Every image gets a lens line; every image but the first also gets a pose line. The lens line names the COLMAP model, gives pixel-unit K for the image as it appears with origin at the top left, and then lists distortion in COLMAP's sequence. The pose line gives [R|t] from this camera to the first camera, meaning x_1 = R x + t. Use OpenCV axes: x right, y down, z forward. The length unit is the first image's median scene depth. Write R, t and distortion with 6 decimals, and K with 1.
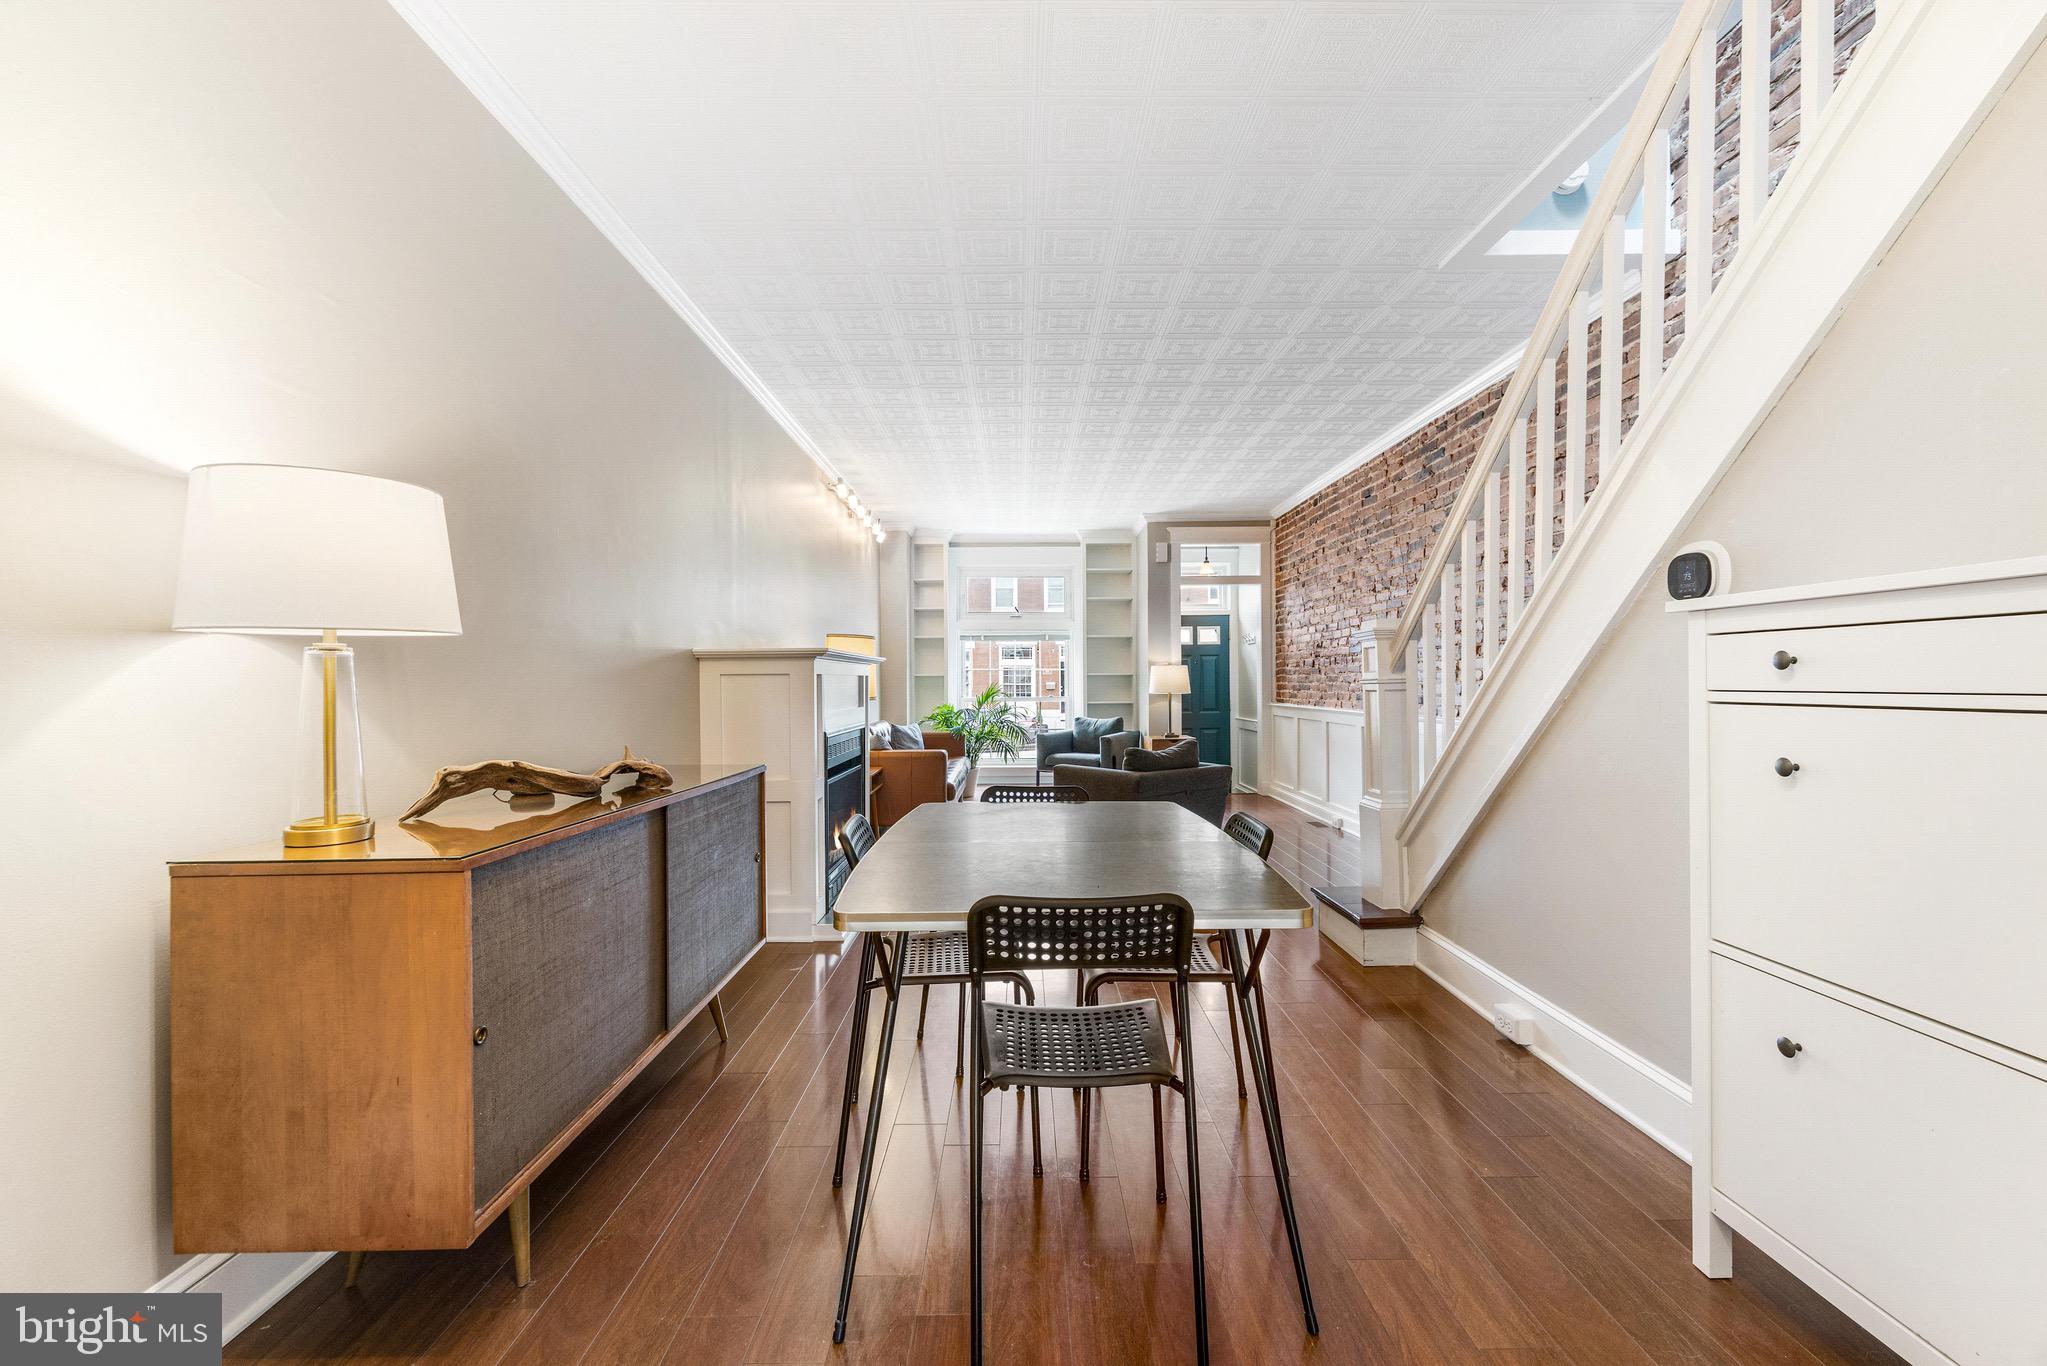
lens RADIAL K [[792.8, 0, 1026.9], [0, 792.8, 680.3], [0, 0, 1]] dist [-0.000475, -0.000061]
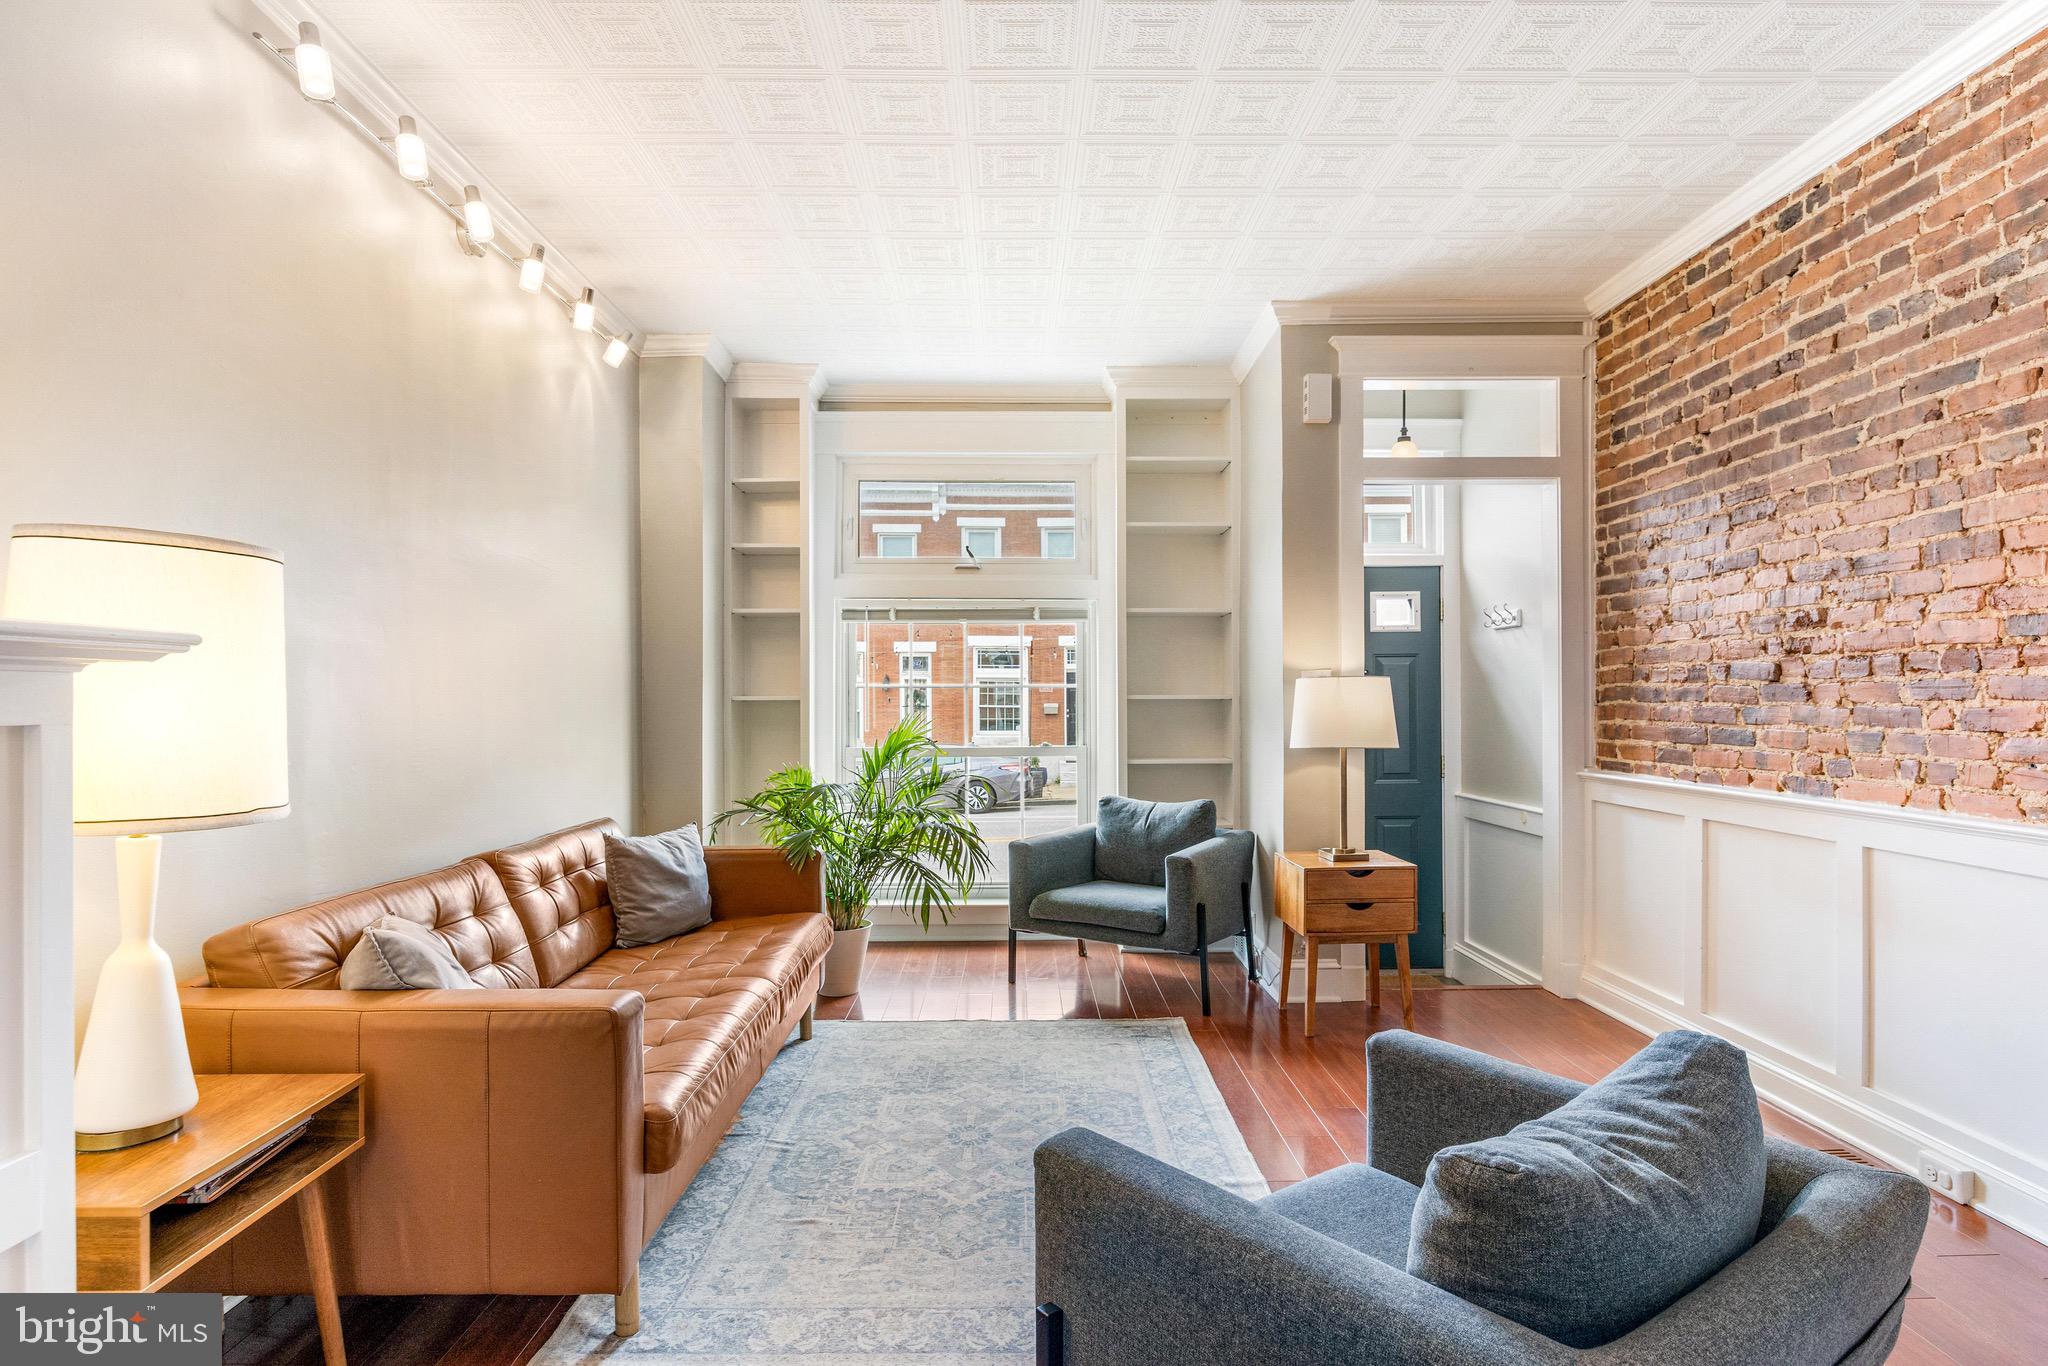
lens RADIAL K [[1089.8, 0, 1024.0], [0, 1089.8, 683.0], [0, 0, 1]] dist [0.000995, 0.000110]
pose [[0.999989, 0.002121, 0.004155, 0.017527], [-0.002063, 0.999901, -0.013934, -0.007522], [-0.004185, 0.013925, 0.999894, 0.427141]]
